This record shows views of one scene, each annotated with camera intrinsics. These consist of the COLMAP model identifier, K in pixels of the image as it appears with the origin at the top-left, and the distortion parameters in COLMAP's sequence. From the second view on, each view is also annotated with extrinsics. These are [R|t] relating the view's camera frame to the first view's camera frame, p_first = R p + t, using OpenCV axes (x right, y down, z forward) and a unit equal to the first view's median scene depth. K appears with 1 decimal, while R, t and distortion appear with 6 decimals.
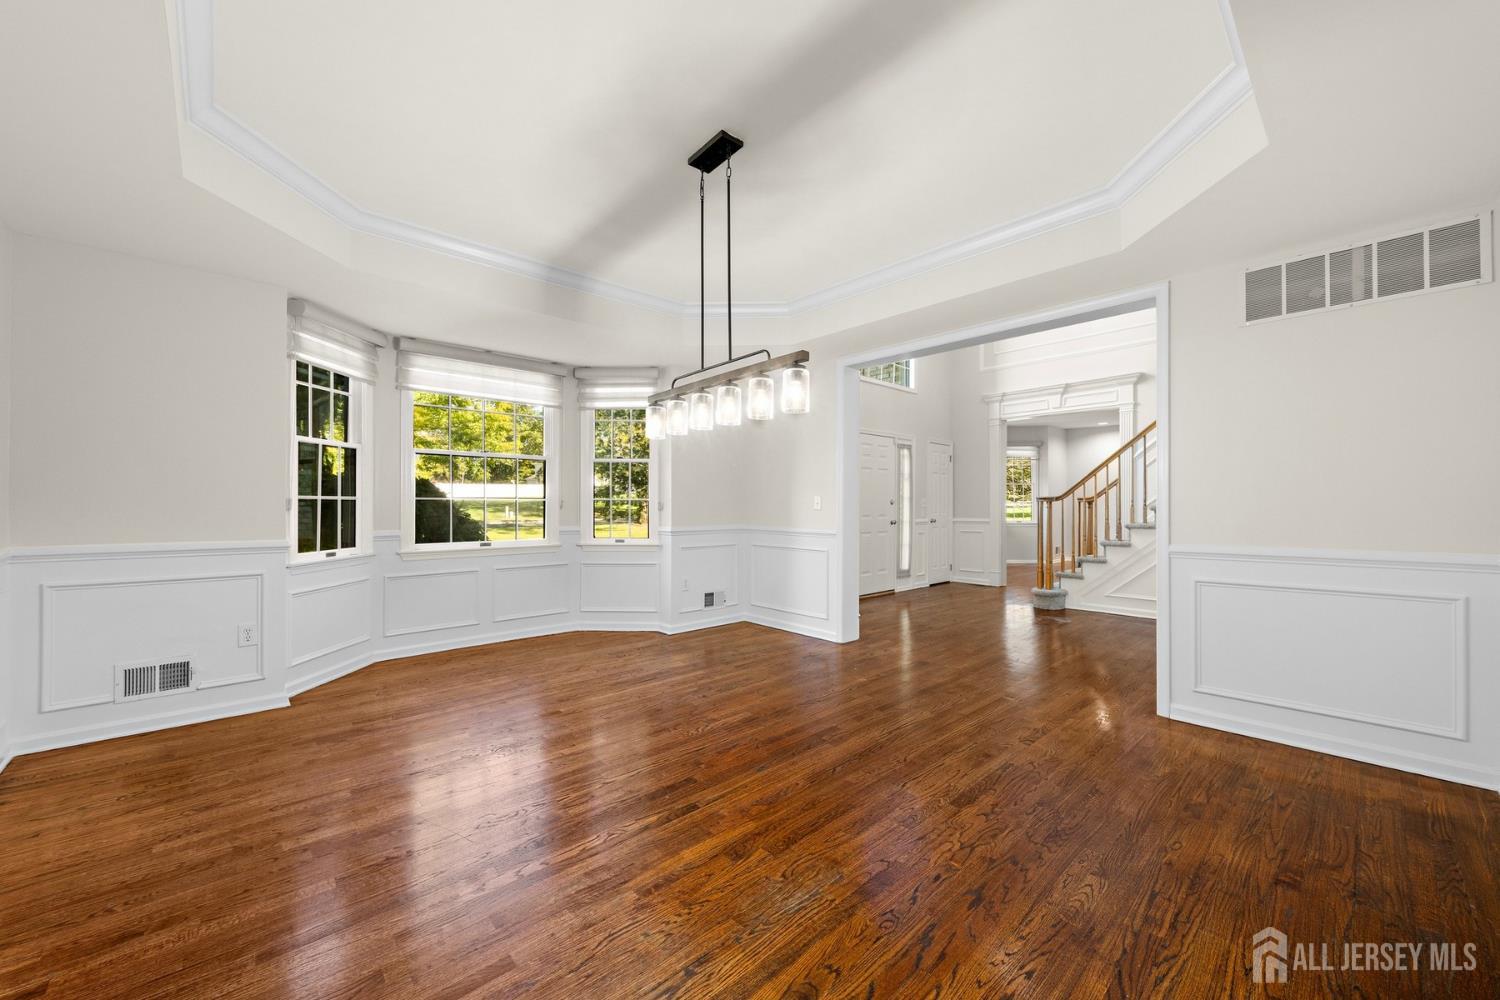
lens RADIAL K [[580.6, 0, 759.4], [0, 580.6, 496.3], [0, 0, 1]] dist [-0.000034, -0.000021]
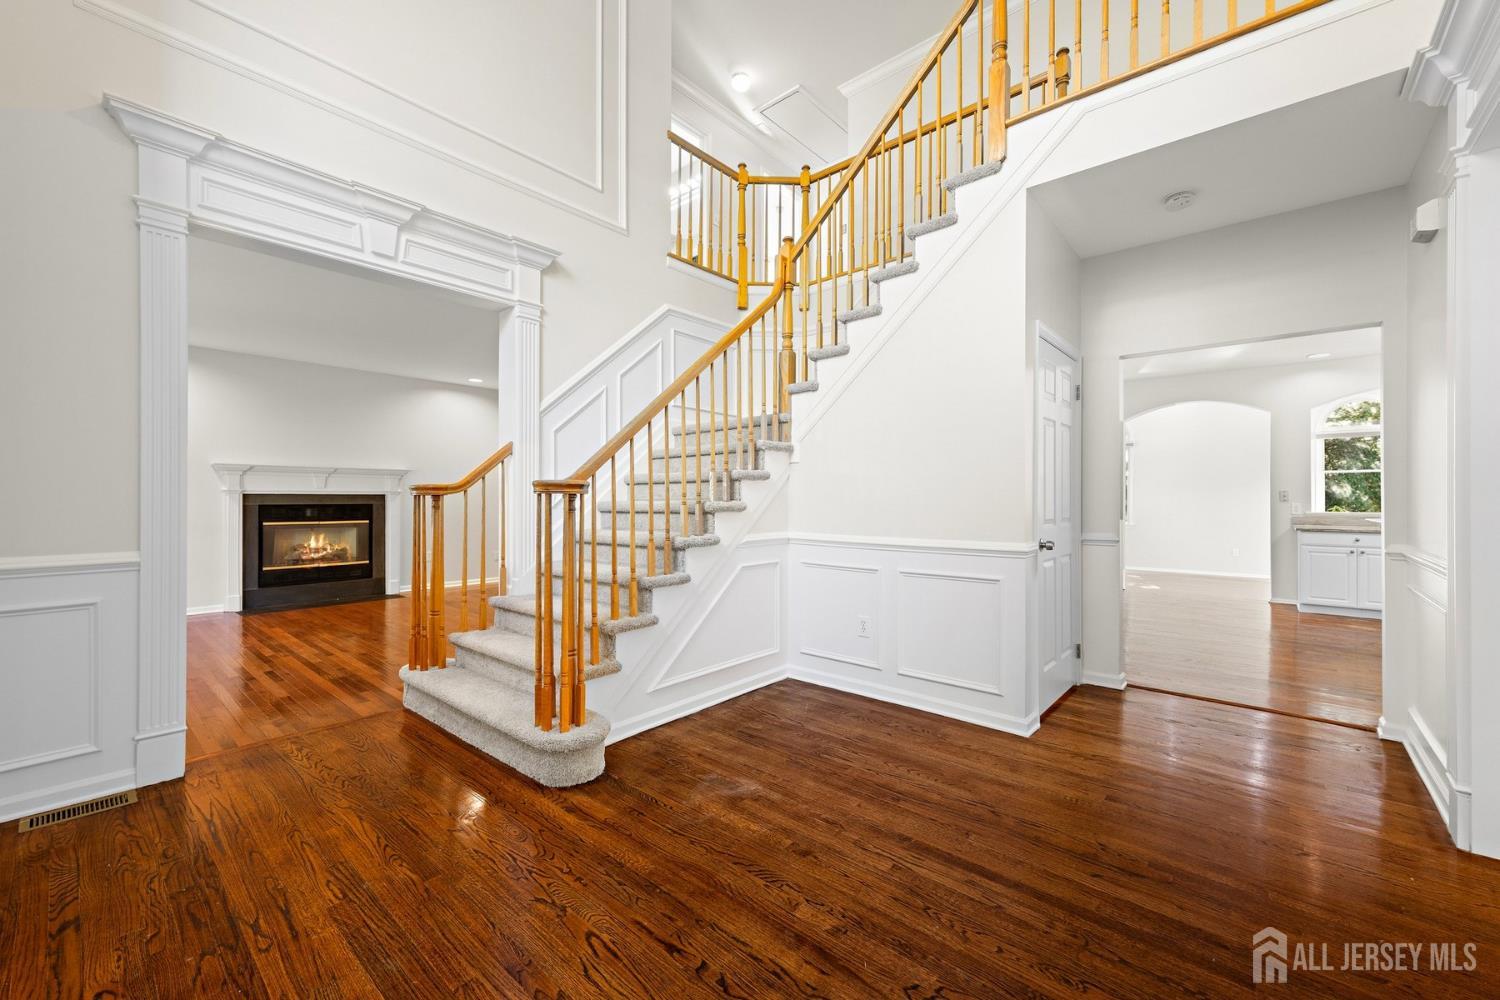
lens RADIAL K [[592.4, 0, 777.2], [0, 592.4, 503.5], [0, 0, 1]] dist [-0.002906, -0.000342]
pose [[-0.120929, -0.005508, 0.992646, 0.212460], [-0.014063, 0.999894, 0.003835, 0.028319], [-0.992561, -0.013496, -0.120994, 2.085131]]
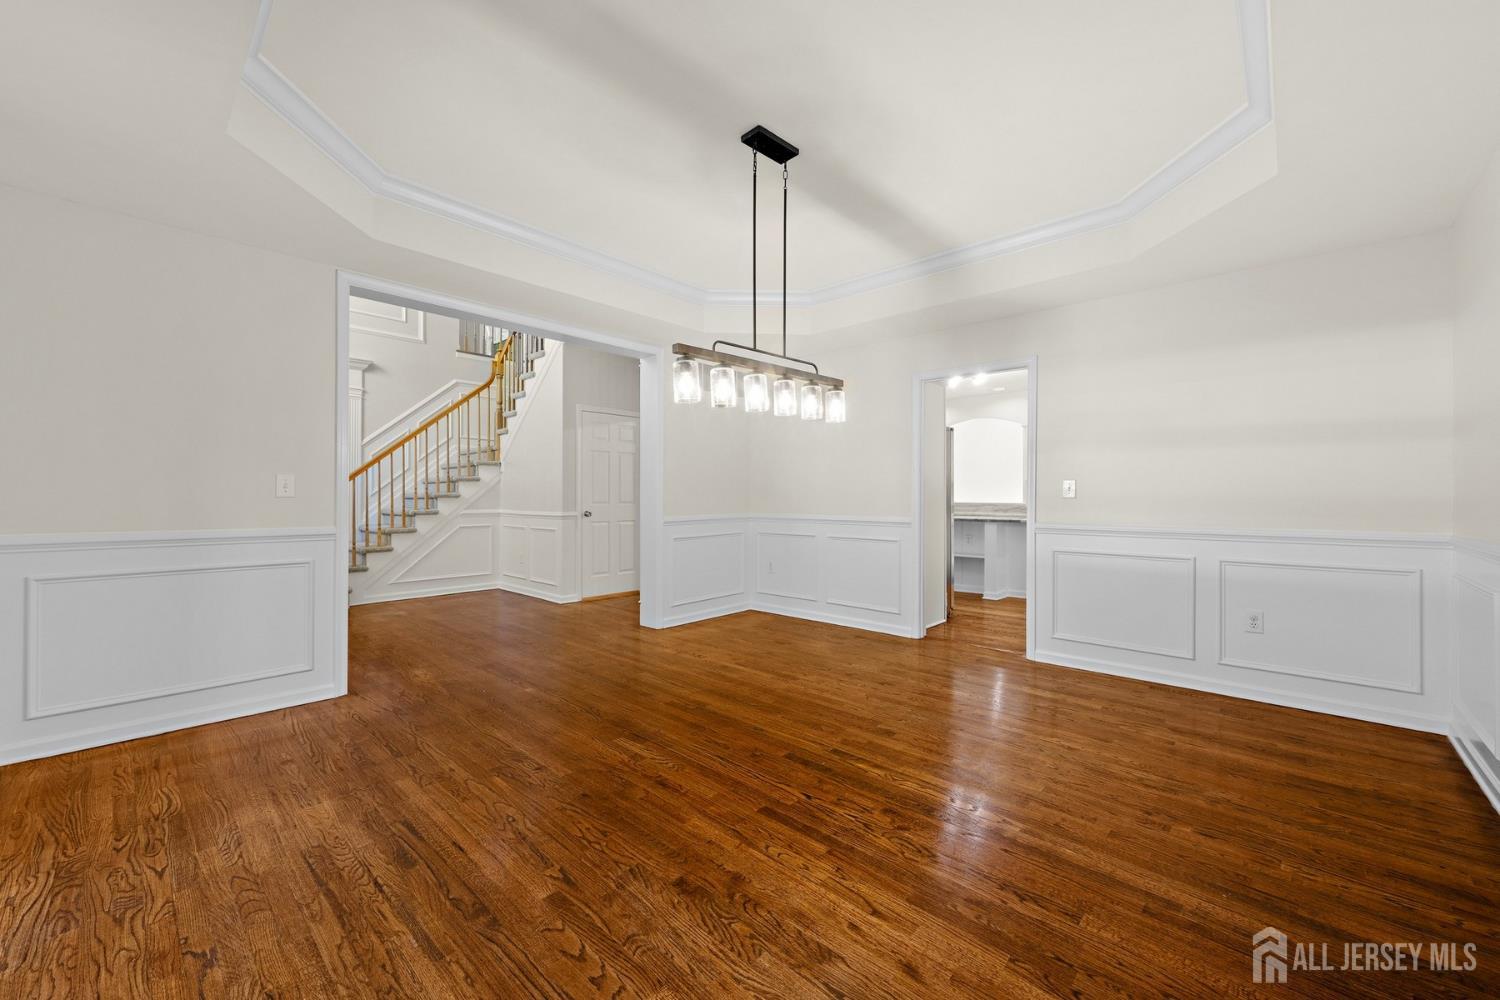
lens RADIAL K [[580.6, 0, 759.4], [0, 580.6, 496.3], [0, 0, 1]] dist [-0.000034, -0.000021]
pose [[-0.090889, -0.002058, 0.995859, -0.996262], [-0.014822, 0.999890, 0.000714, 0.024031], [-0.995751, -0.014696, -0.090910, 1.007774]]
